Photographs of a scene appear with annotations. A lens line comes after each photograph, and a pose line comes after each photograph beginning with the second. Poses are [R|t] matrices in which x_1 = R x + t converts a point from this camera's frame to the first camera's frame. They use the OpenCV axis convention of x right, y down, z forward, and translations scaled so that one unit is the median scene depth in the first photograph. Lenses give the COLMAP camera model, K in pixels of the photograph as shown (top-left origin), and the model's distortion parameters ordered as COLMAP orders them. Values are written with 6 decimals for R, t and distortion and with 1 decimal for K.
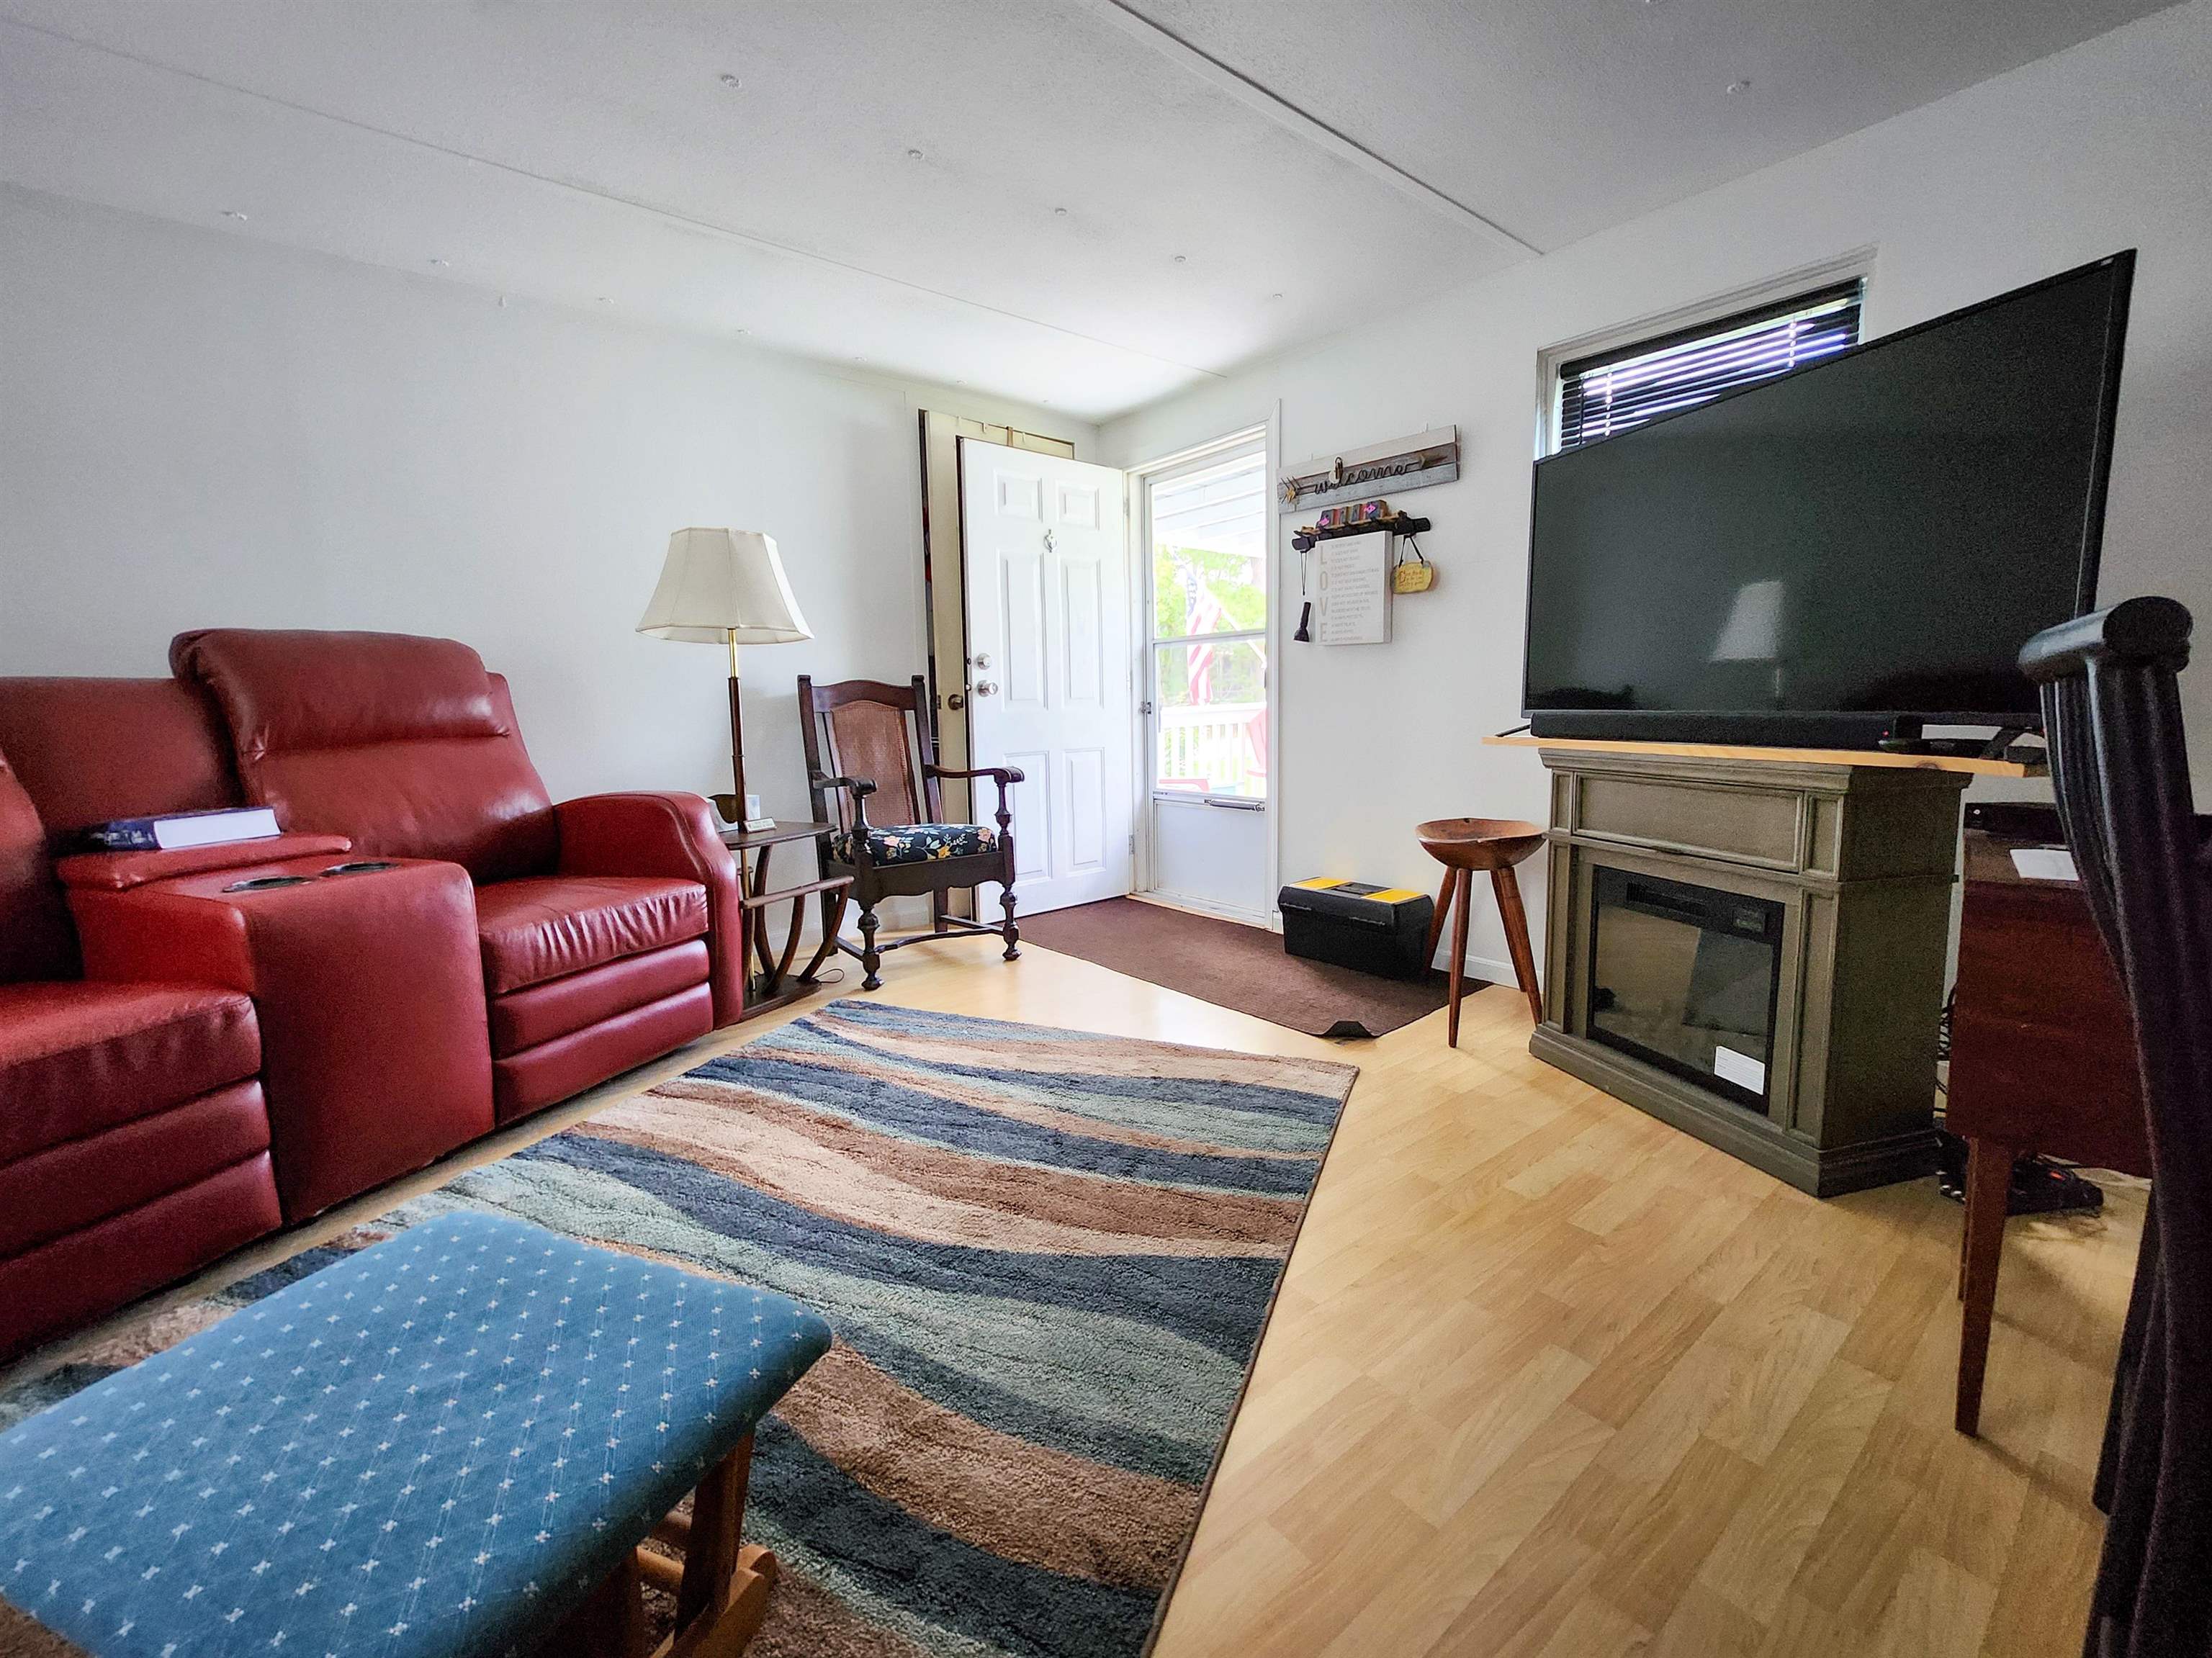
lens RADIAL K [[887.7, 0, 1083.5], [0, 887.7, 807.6], [0, 0, 1]] dist [-0.003841, 0.001096]
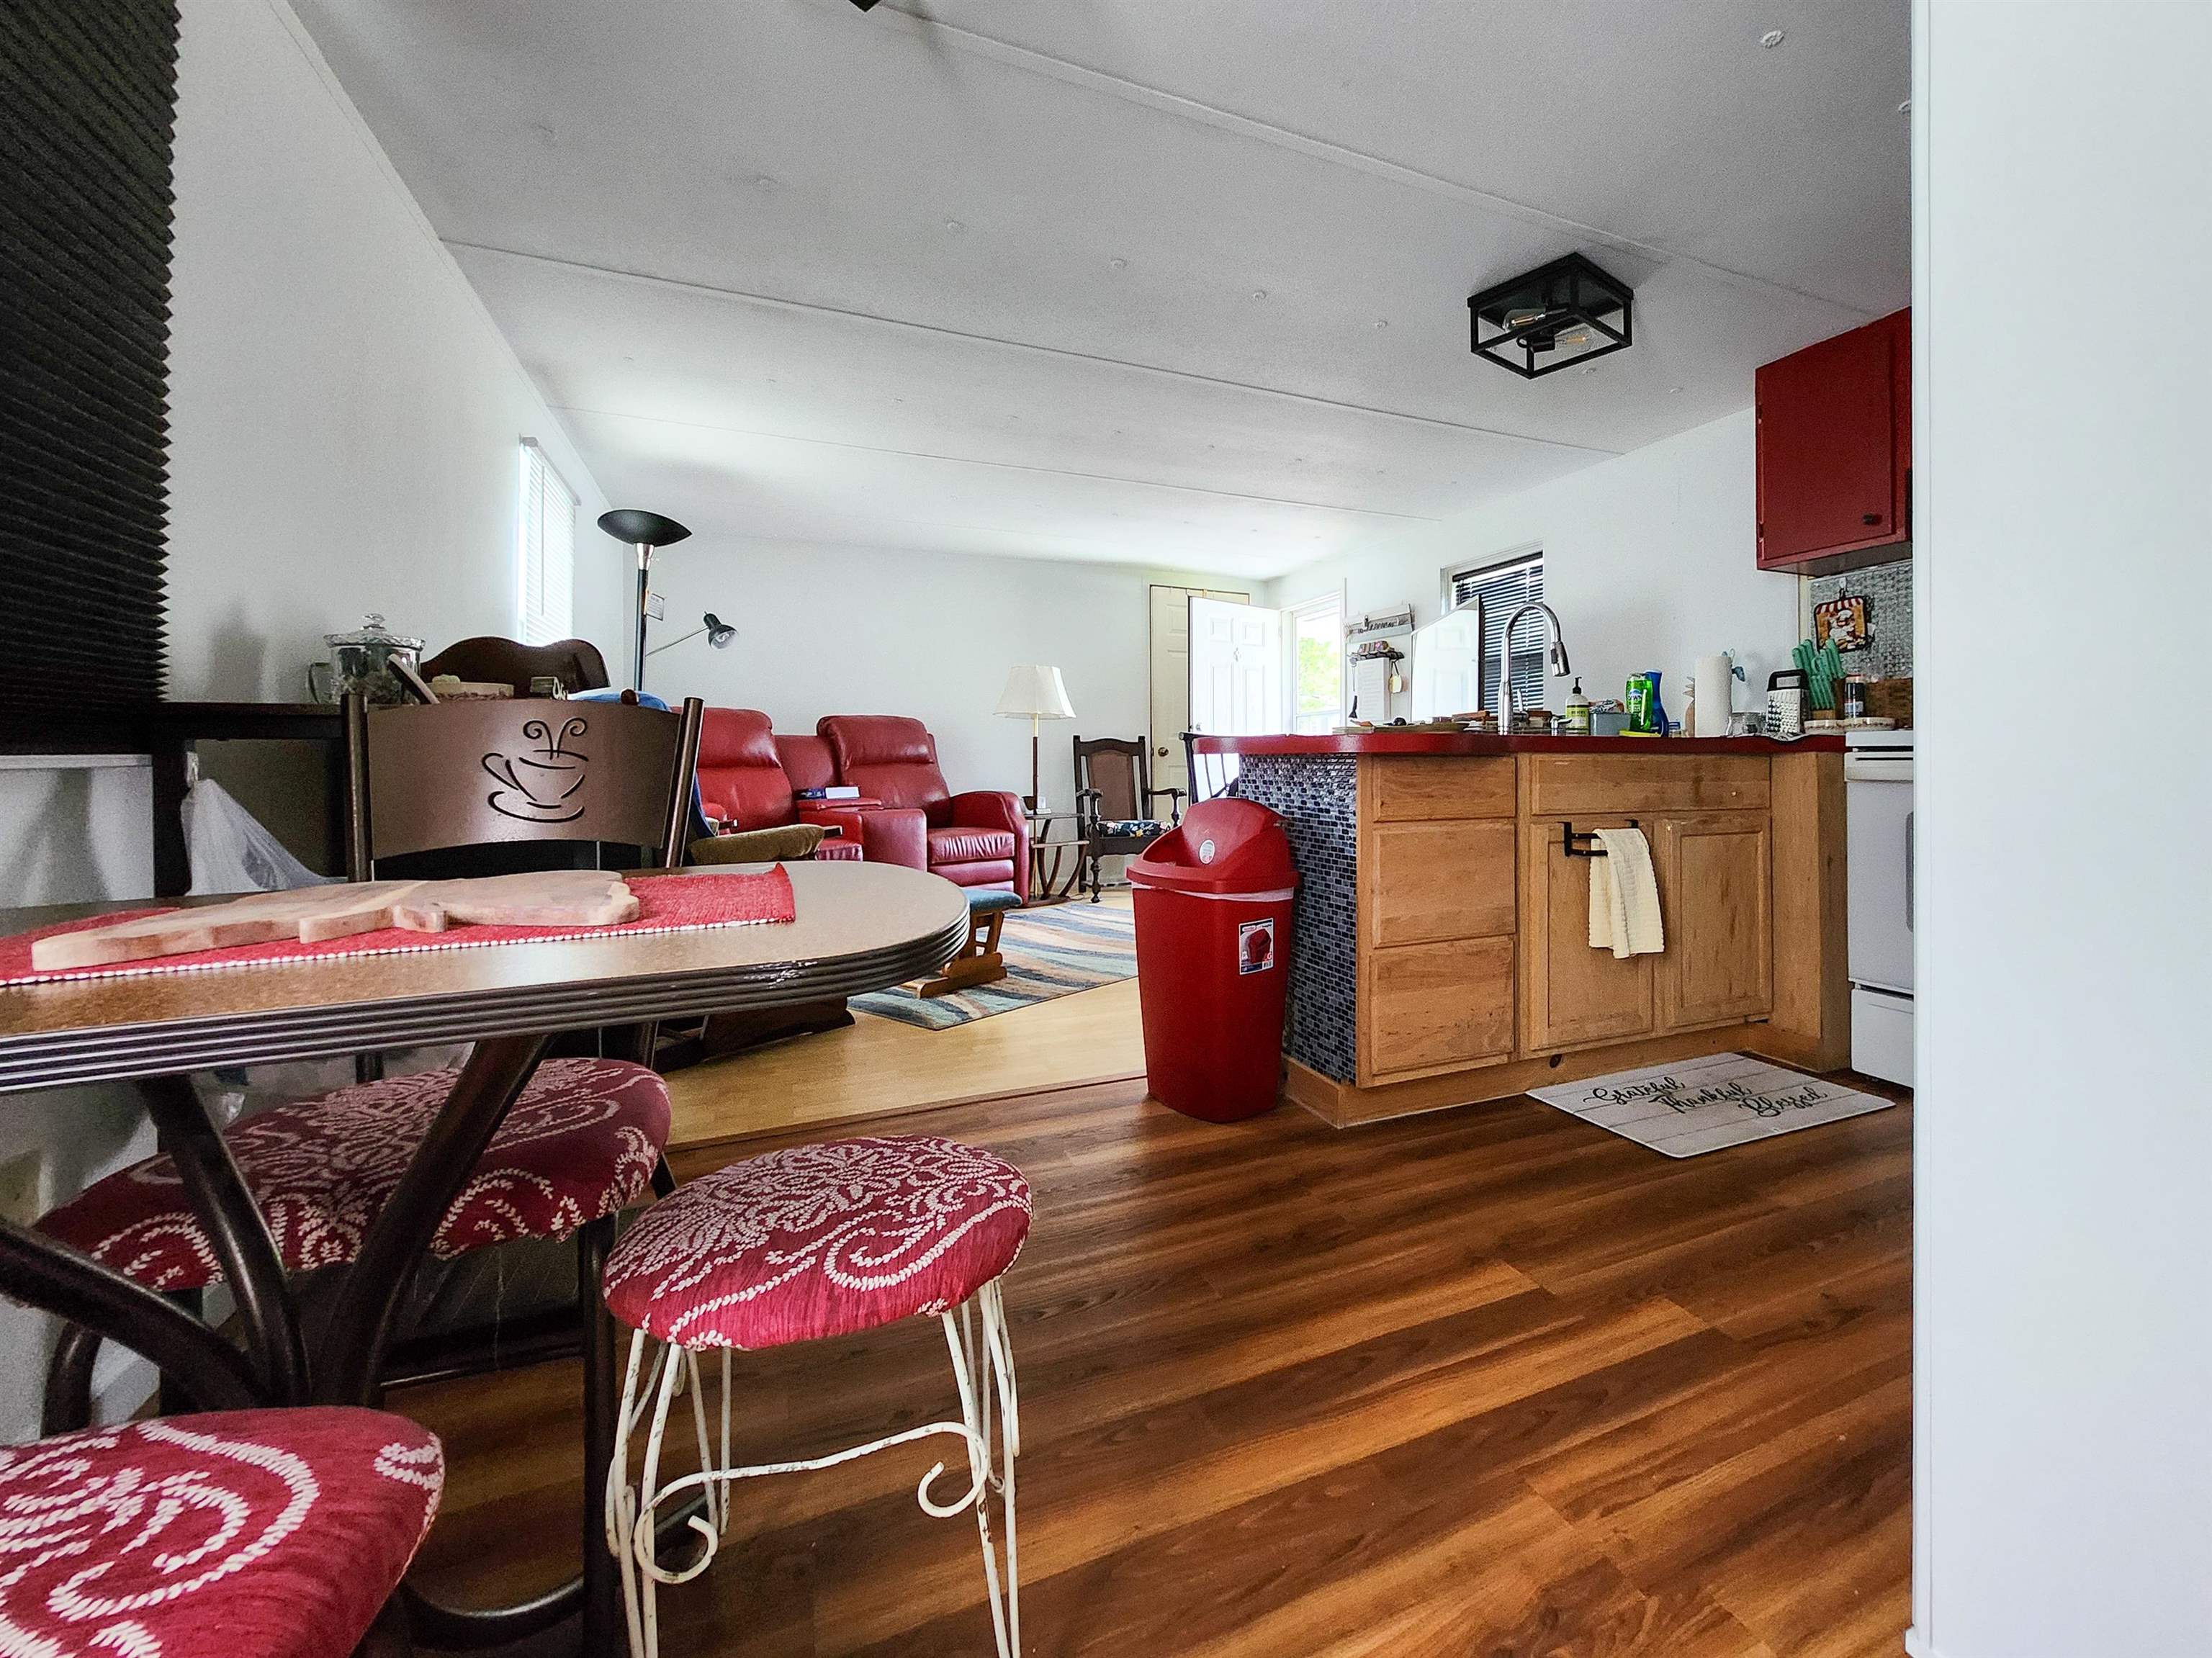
lens RADIAL K [[887.7, 0, 1172.9], [0, 887.7, 775.3], [0, 0, 1]] dist [-0.003841, 0.001096]
pose [[0.967841, 0.019738, -0.250788, 0.383154], [-0.045079, 0.994388, -0.095706, 0.109338], [0.247491, 0.103934, 0.963299, -0.787237]]
